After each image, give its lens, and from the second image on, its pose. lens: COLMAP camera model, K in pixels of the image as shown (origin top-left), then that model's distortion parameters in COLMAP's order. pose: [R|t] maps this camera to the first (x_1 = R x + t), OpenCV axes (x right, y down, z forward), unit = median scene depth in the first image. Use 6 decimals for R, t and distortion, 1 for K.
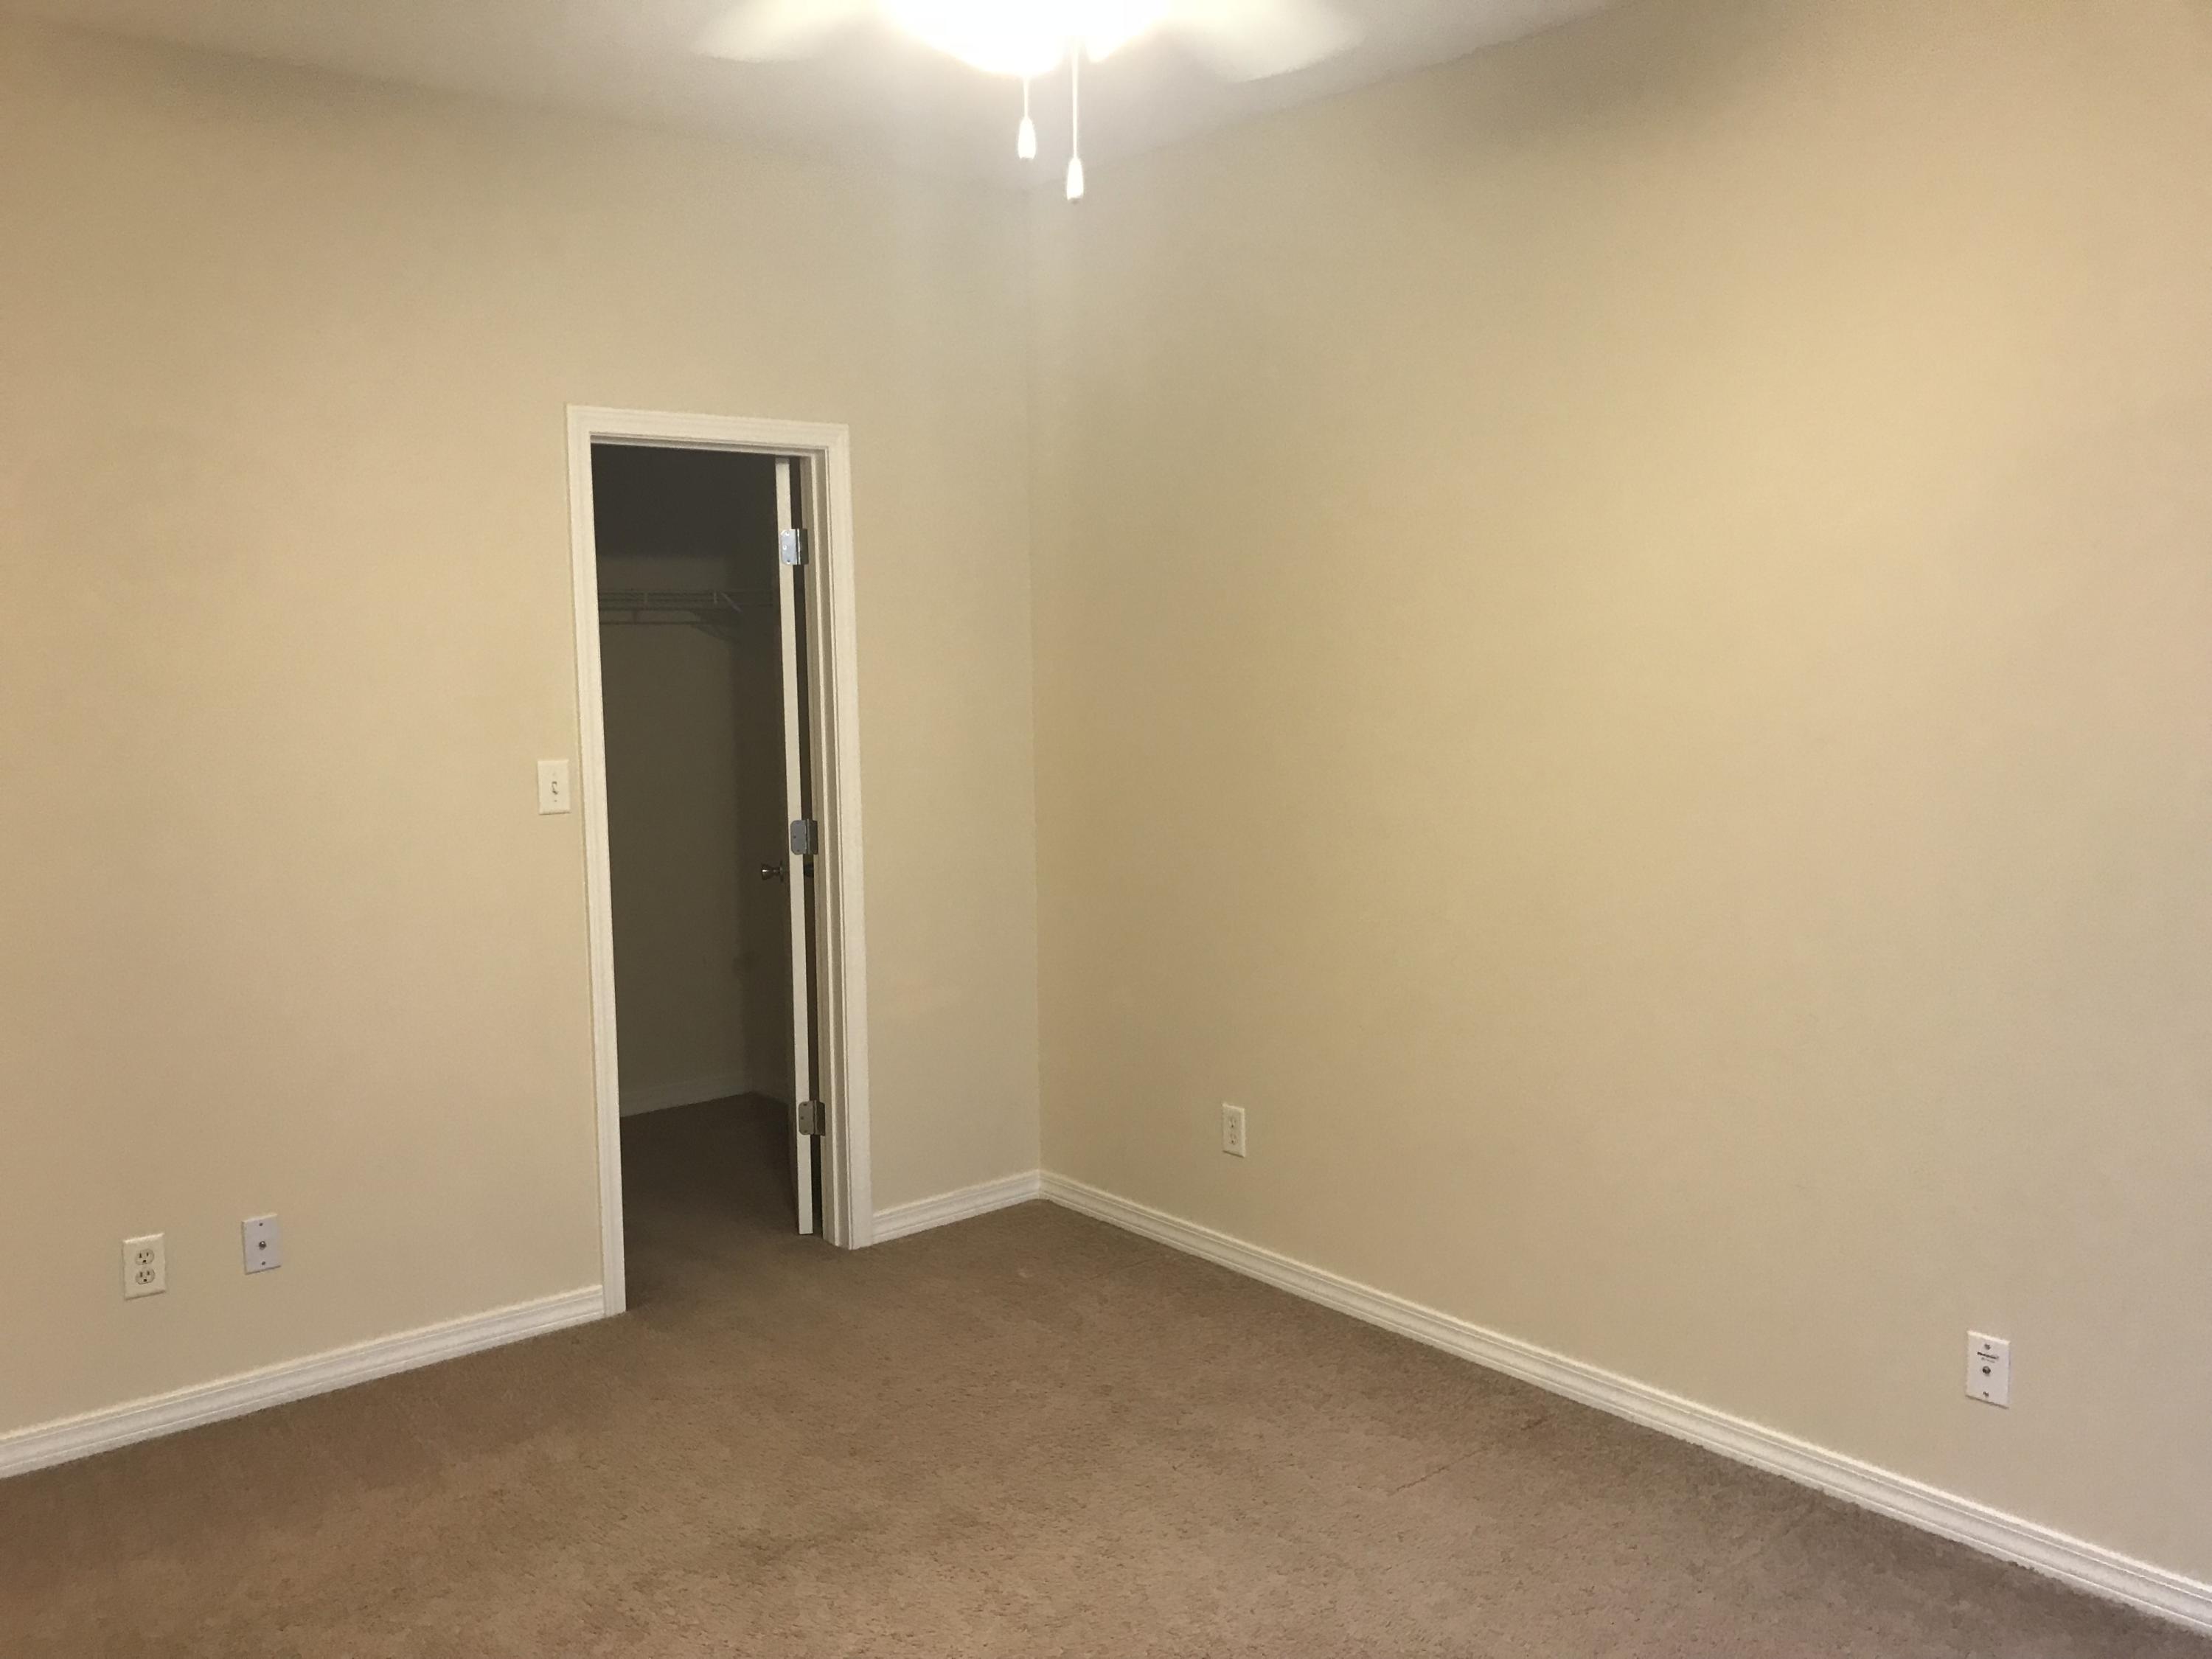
lens RADIAL K [[1839.4, 0, 1081.8], [0, 1839.4, 826.3], [0, 0, 1]] dist [0.042011, -0.043404]
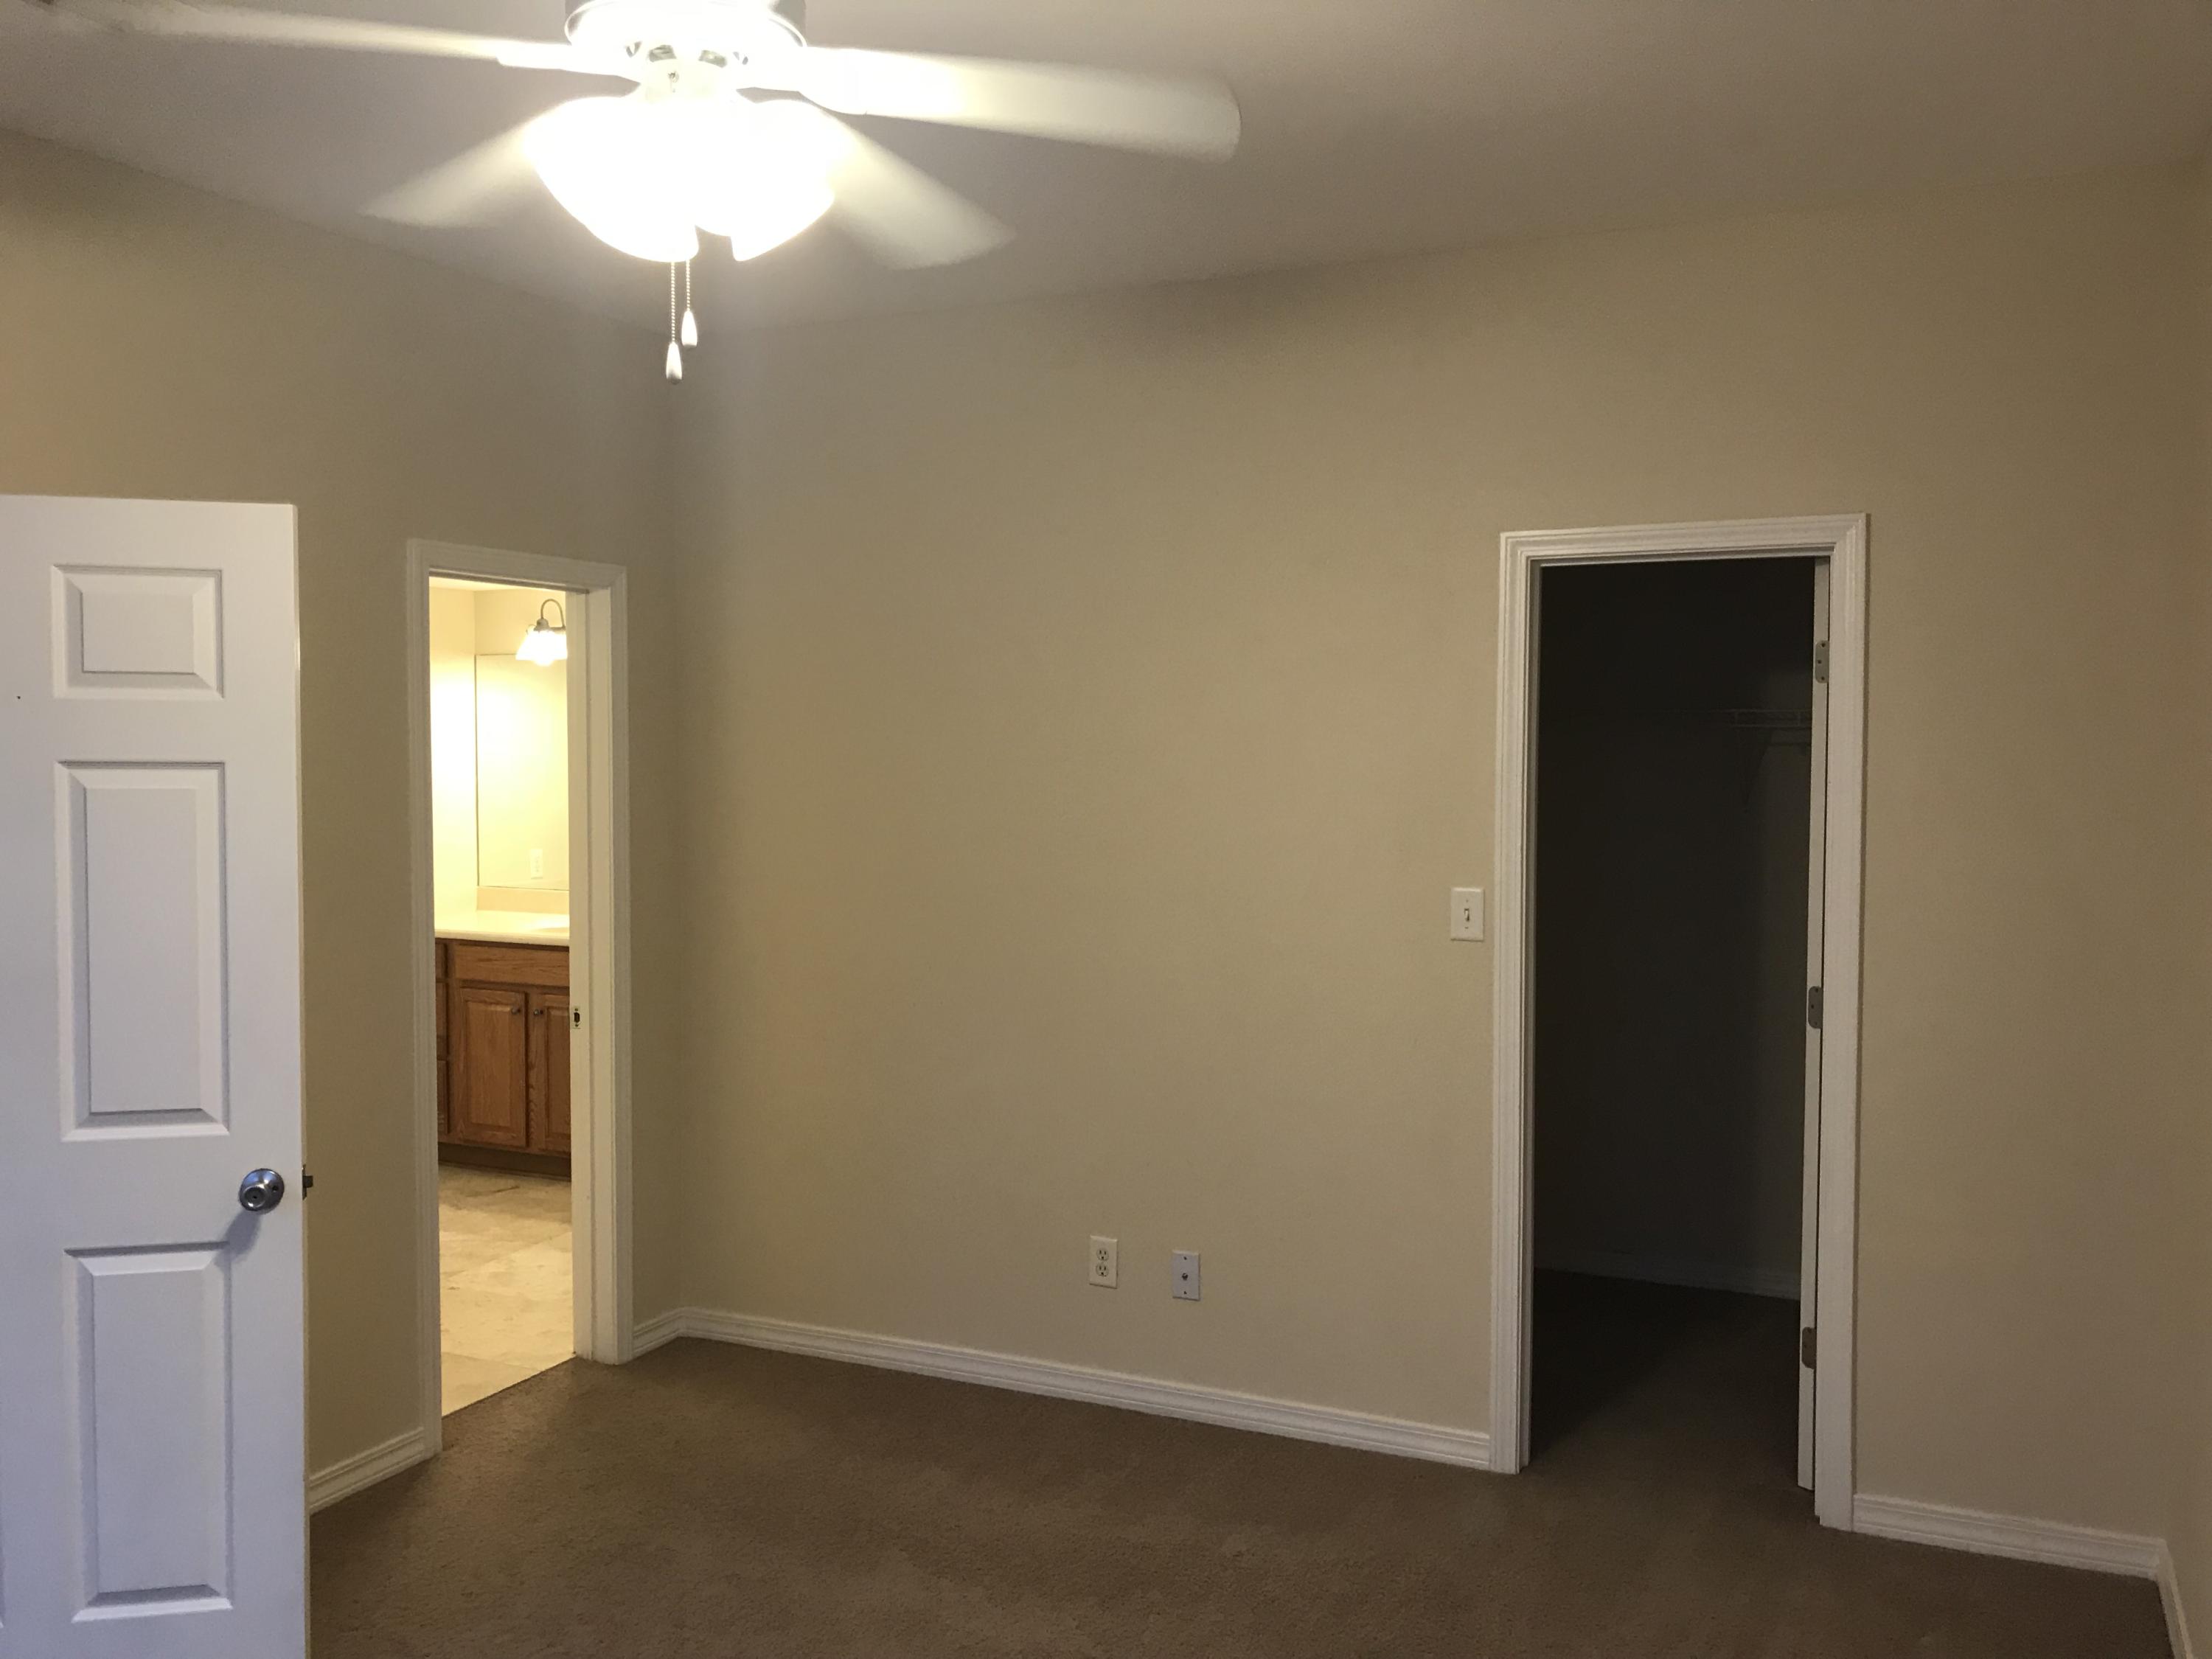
lens RADIAL K [[1849.8, 0, 1106.0], [0, 1849.8, 829.5], [0, 0, 1]] dist [0.028064, -0.018542]
pose [[0.437456, 0.059379, -0.897277, 0.519269], [-0.108717, 0.993991, 0.012776, -0.057834], [0.892644, 0.091960, 0.441283, 0.381203]]
